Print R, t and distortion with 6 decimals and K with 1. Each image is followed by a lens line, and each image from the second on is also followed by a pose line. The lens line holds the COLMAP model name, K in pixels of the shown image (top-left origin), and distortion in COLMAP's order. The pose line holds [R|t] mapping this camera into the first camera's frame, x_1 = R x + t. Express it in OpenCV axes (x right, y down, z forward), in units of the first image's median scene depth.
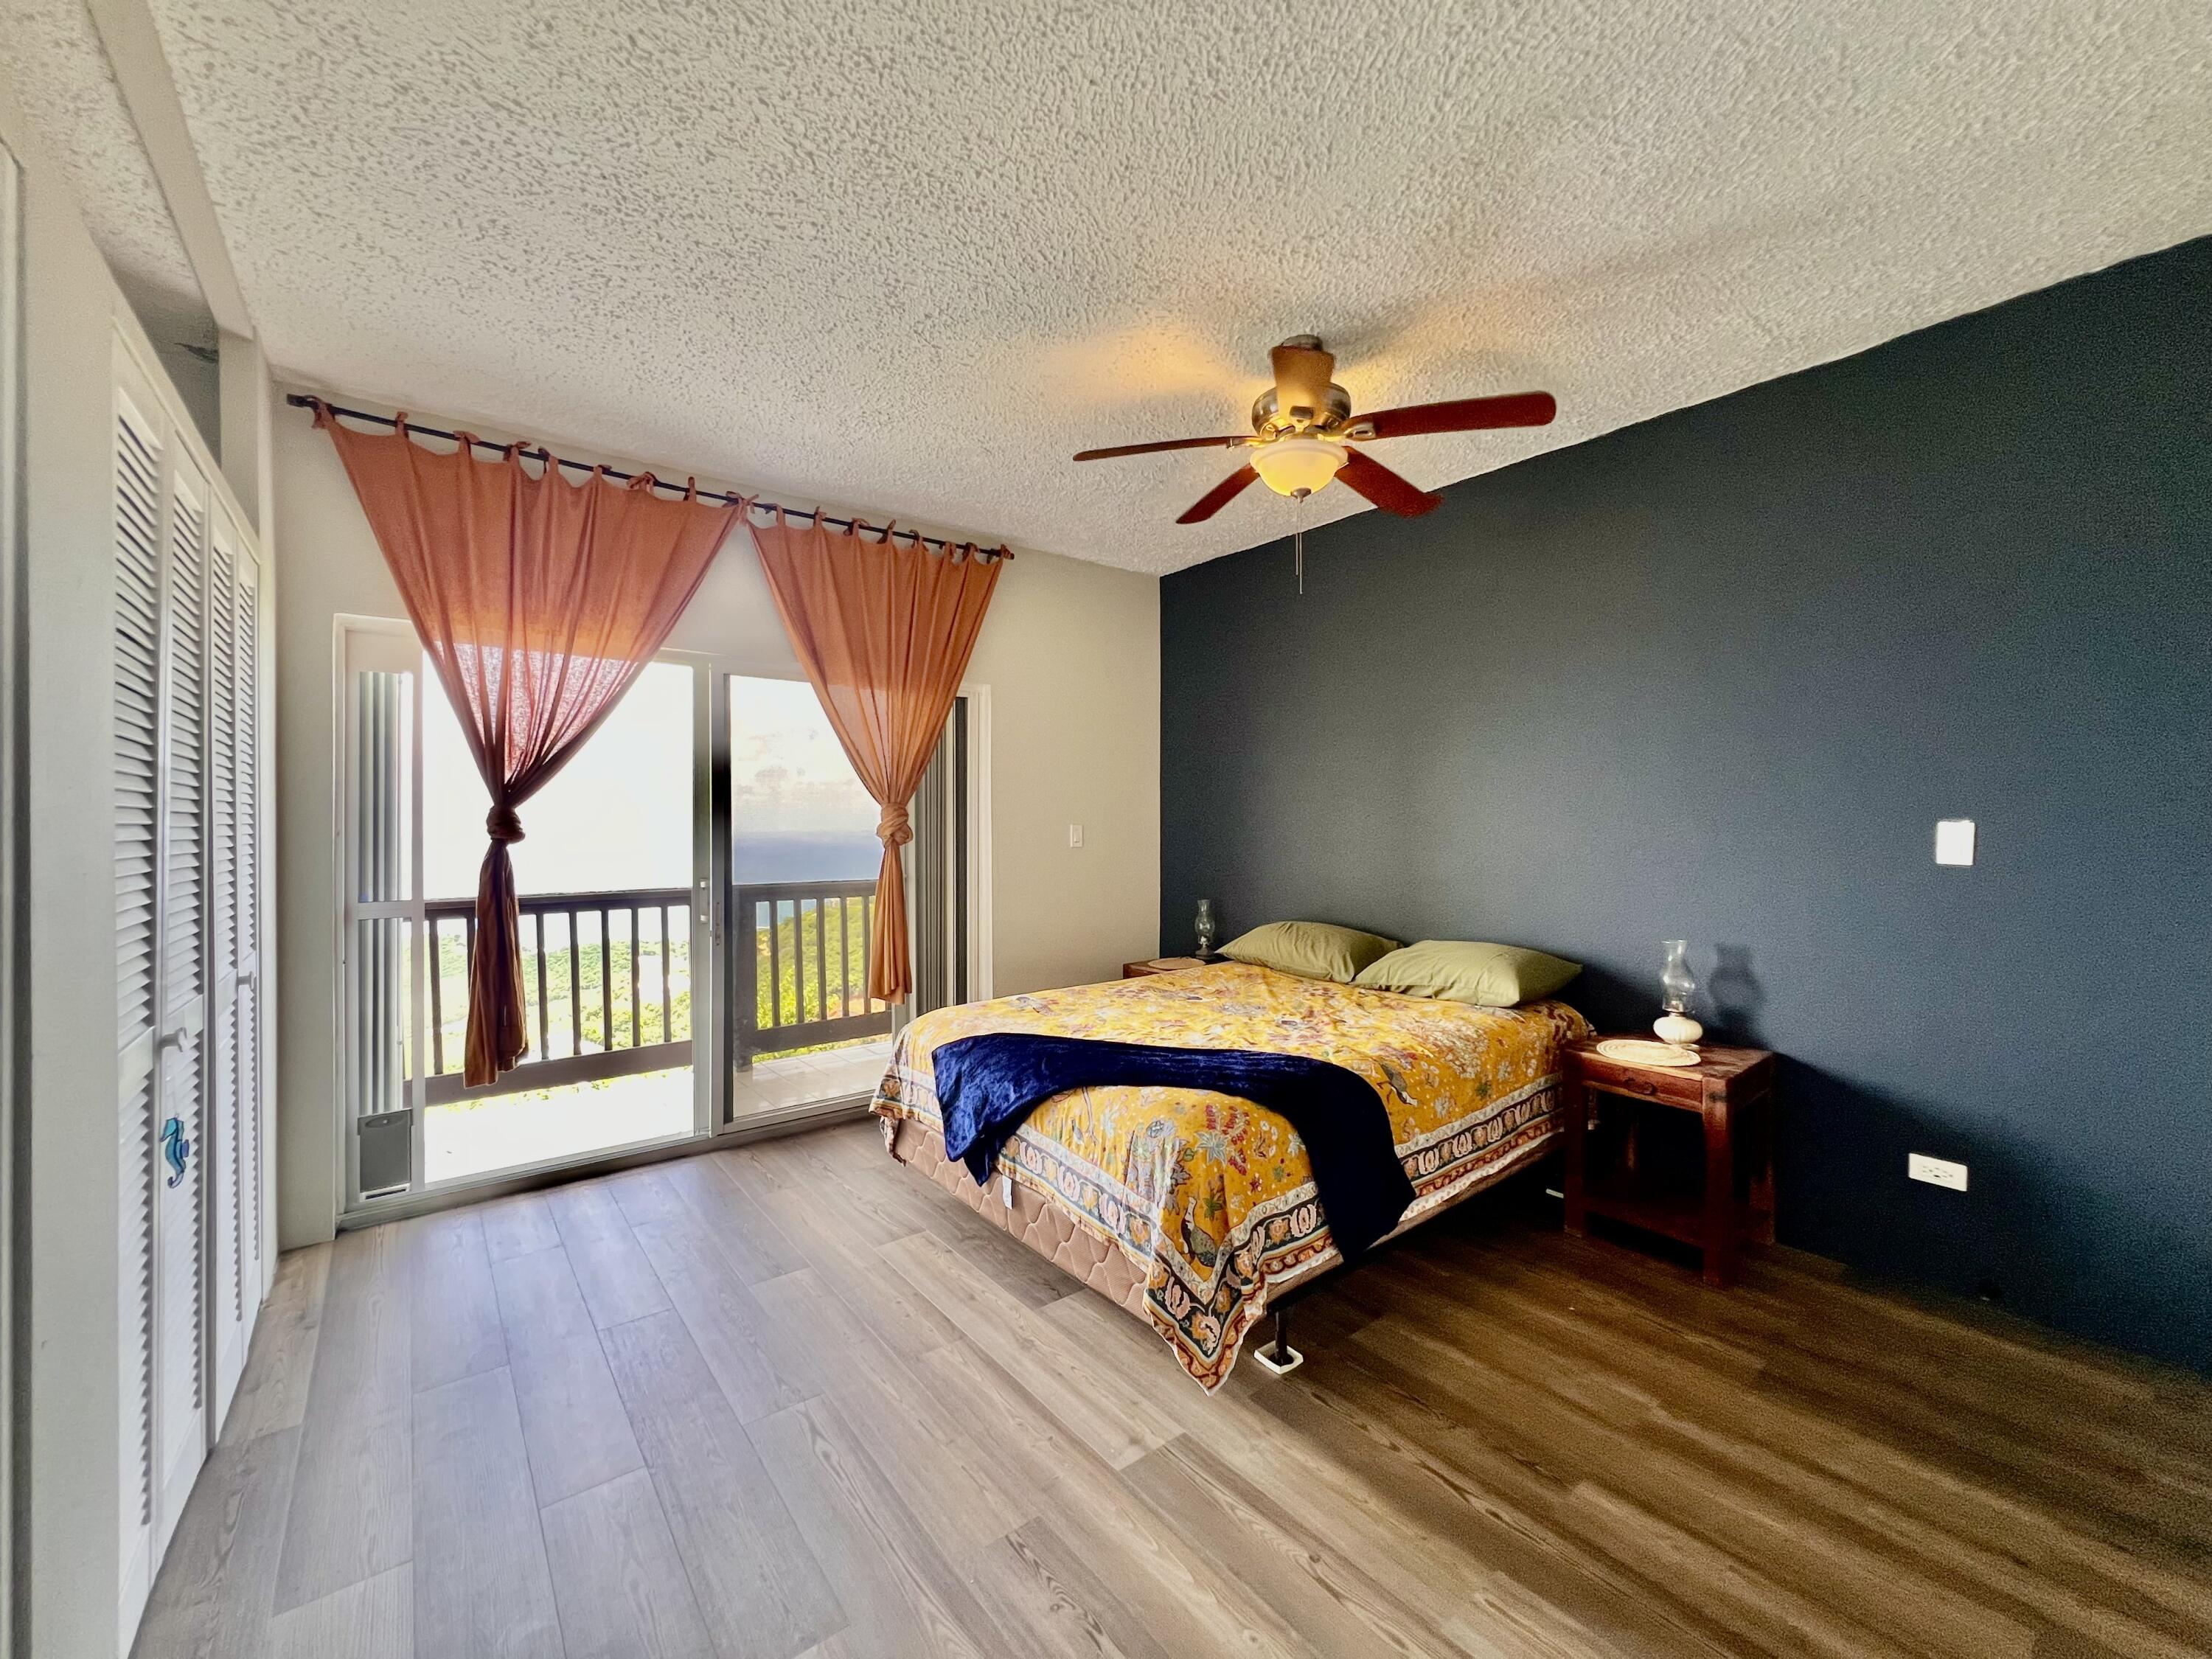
lens RADIAL K [[884.9, 0, 1103.5], [0, 884.9, 822.6], [0, 0, 1]] dist [-0.002431, 0.000923]
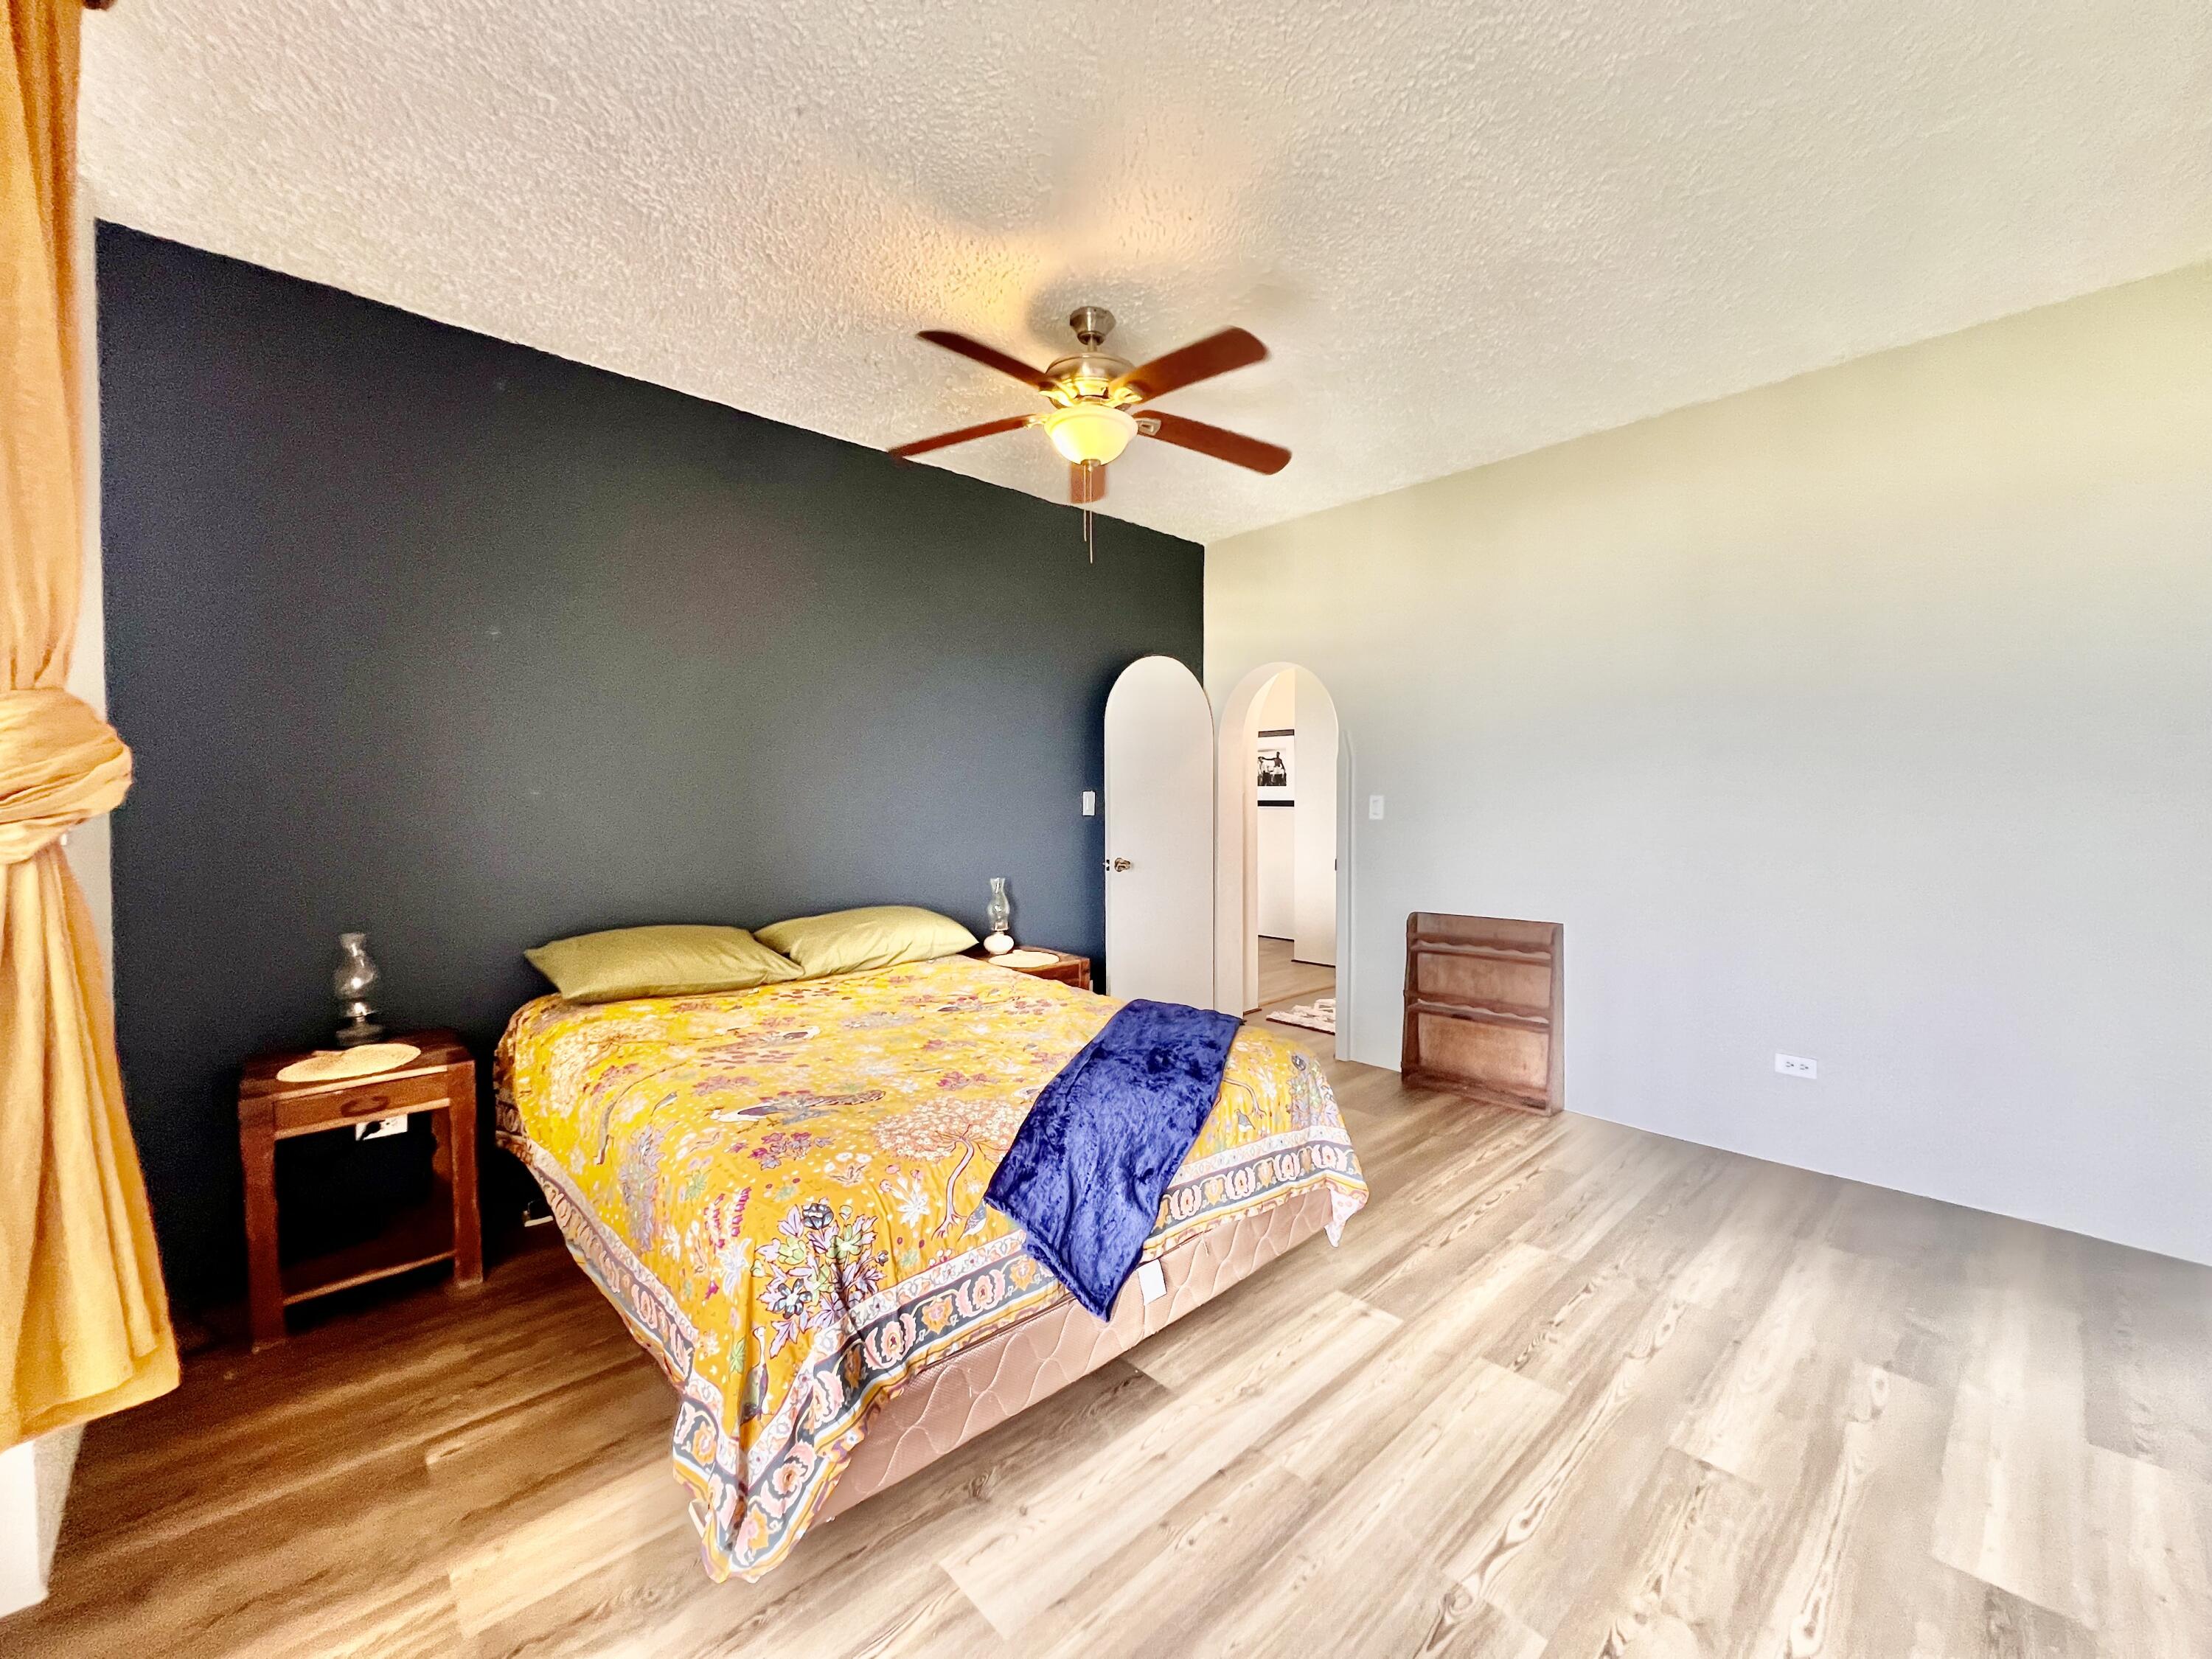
lens RADIAL K [[884.9, 0, 1103.5], [0, 884.9, 822.6], [0, 0, 1]] dist [-0.002431, 0.000923]
pose [[-0.080040, -0.025483, 0.996466, -0.852082], [0.005534, 0.999646, 0.026009, 0.018378], [-0.996776, 0.007596, -0.079871, 1.128917]]
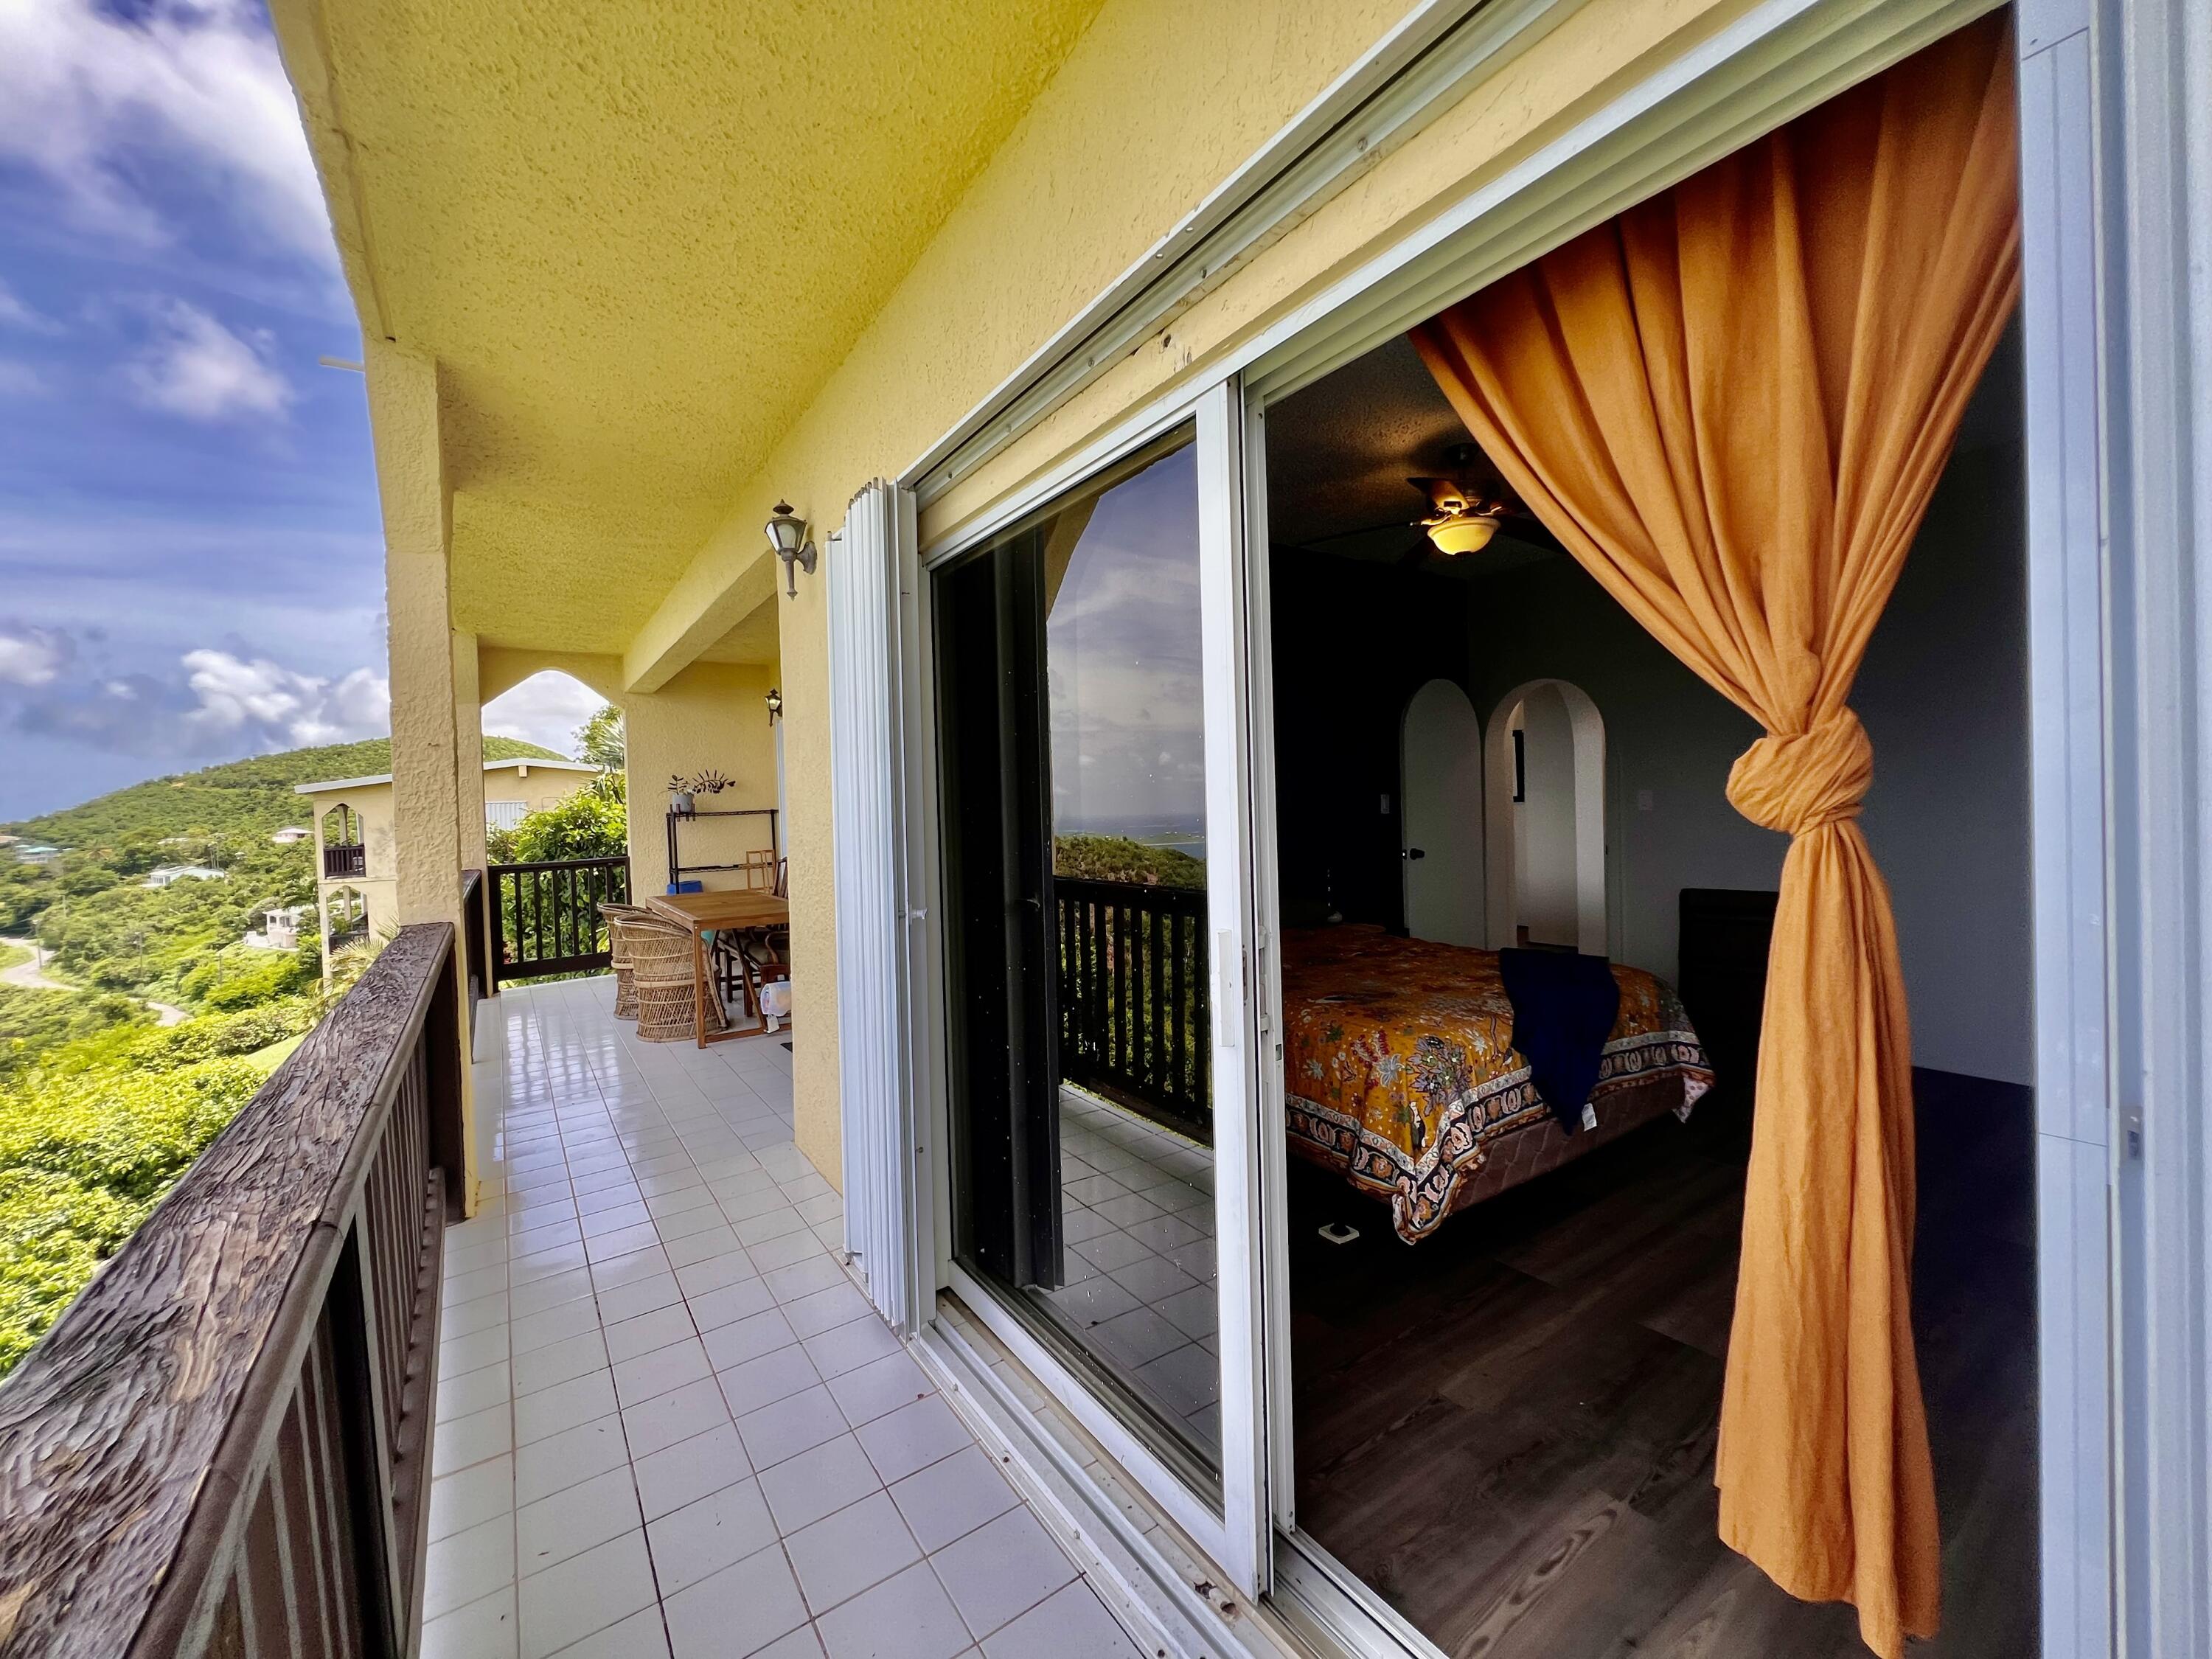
lens RADIAL K [[888.7, 0, 1104.9], [0, 888.7, 823.4], [0, 0, 1]] dist [-0.003122, 0.000704]
pose [[0.070112, -0.022853, 0.997277, -1.304170], [0.037549, 0.999089, 0.020255, 0.003412], [-0.996832, 0.036026, 0.070906, 1.568639]]
